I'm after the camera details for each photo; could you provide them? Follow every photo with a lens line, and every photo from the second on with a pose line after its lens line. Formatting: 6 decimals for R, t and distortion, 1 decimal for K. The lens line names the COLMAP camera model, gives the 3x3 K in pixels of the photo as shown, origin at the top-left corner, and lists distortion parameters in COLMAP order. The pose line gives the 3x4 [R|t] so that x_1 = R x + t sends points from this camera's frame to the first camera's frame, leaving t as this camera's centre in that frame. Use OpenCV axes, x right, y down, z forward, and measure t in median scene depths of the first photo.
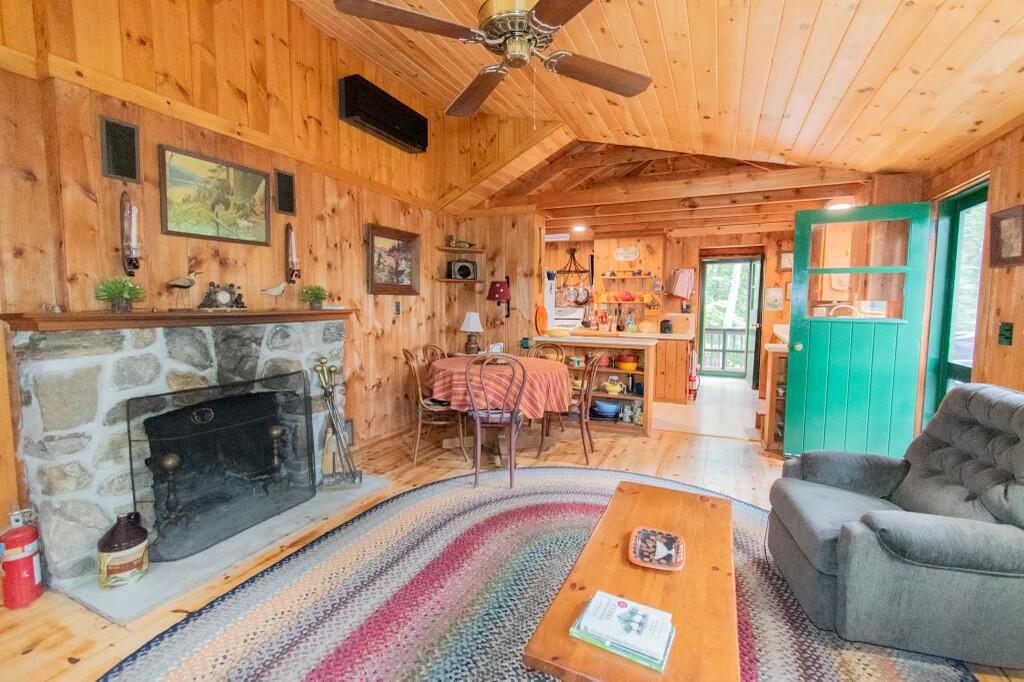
lens RADIAL K [[450.5, 0, 516.2], [0, 450.5, 338.2], [0, 0, 1]] dist [-0.000734, 0.000005]
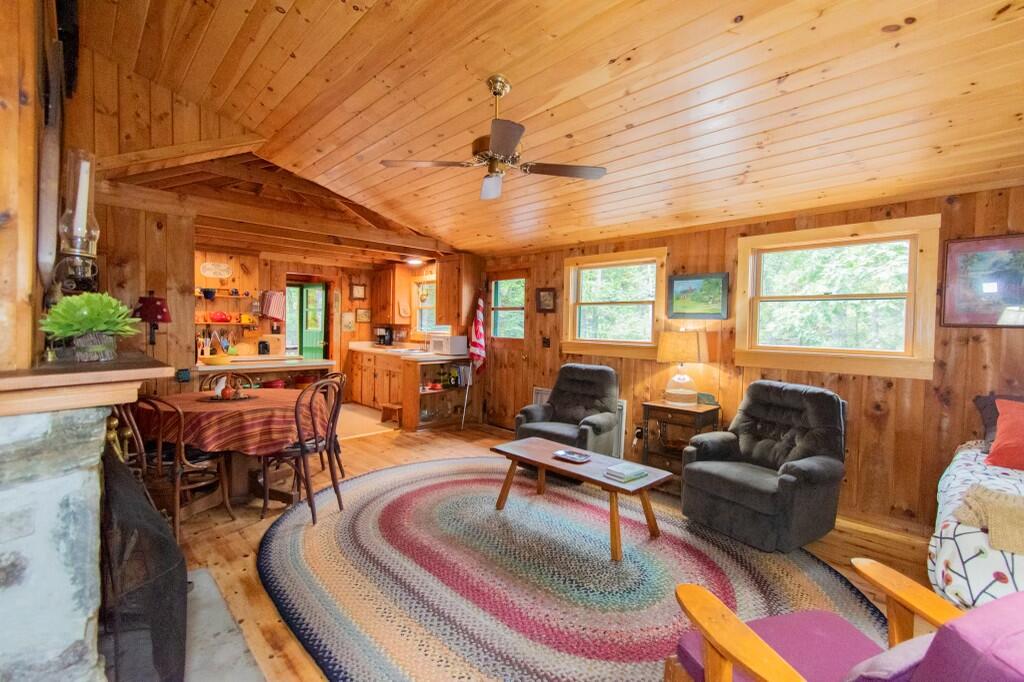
lens RADIAL K [[450.6, 0, 516.1], [0, 450.6, 337.5], [0, 0, 1]] dist [-0.000256, -0.000601]
pose [[0.364170, -0.024628, 0.931007, -0.840549], [0.059719, 0.998211, 0.003046, -0.039553], [-0.929416, 0.054490, 0.364989, 0.247676]]
